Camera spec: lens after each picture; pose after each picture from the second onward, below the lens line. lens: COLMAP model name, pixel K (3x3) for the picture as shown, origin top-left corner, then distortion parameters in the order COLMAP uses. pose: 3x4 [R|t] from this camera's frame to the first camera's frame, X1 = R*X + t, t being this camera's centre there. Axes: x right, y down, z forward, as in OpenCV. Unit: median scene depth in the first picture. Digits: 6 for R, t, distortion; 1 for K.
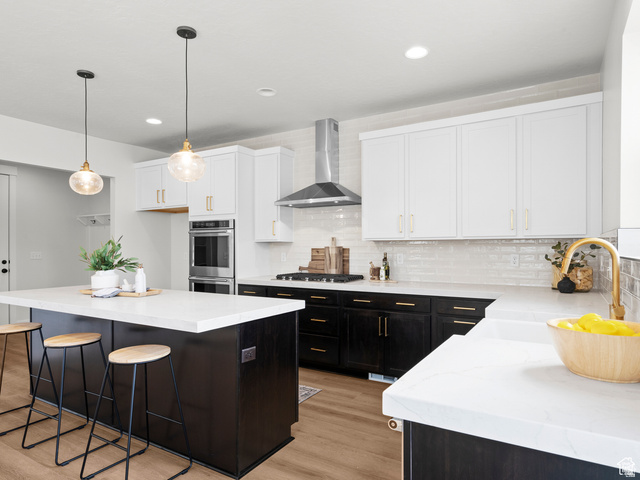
lens RADIAL K [[392.0, 0, 320.0], [0, 392.0, 240.0], [0, 0, 1]] dist [0.006192, 0.000673]
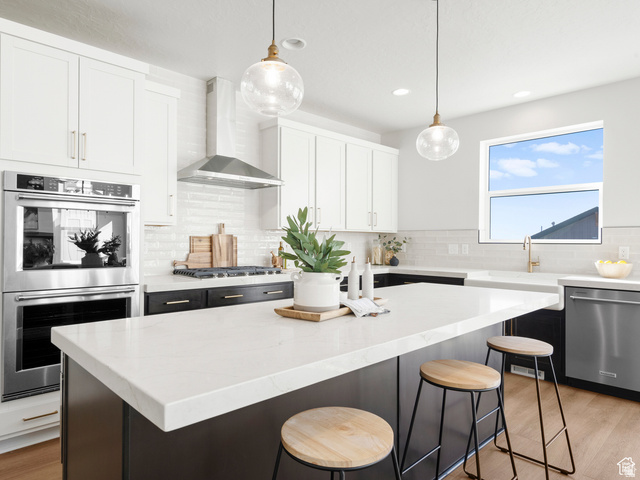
lens RADIAL K [[403.7, 0, 320.0], [0, 403.7, 240.0], [0, 0, 1]] dist [-0.001647, 0.003000]
pose [[0.270961, 0.004482, 0.962580, -0.742951], [-0.028320, 0.999593, 0.003317, 0.020385], [-0.962174, -0.028159, 0.270978, 0.577311]]
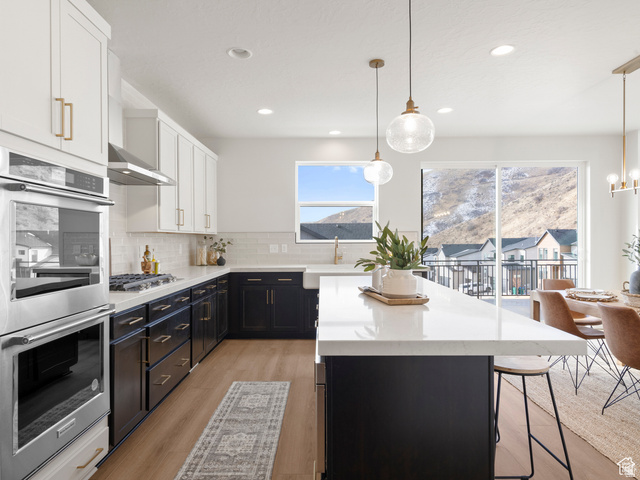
lens RADIAL K [[392.0, 0, 320.0], [0, 392.0, 240.0], [0, 0, 1]] dist [0.006192, 0.000673]
pose [[-0.489914, 0.000114, 0.871771, -0.761892], [-0.017034, 0.999808, -0.009703, 0.020939], [-0.871604, -0.019604, -0.489818, 1.019524]]
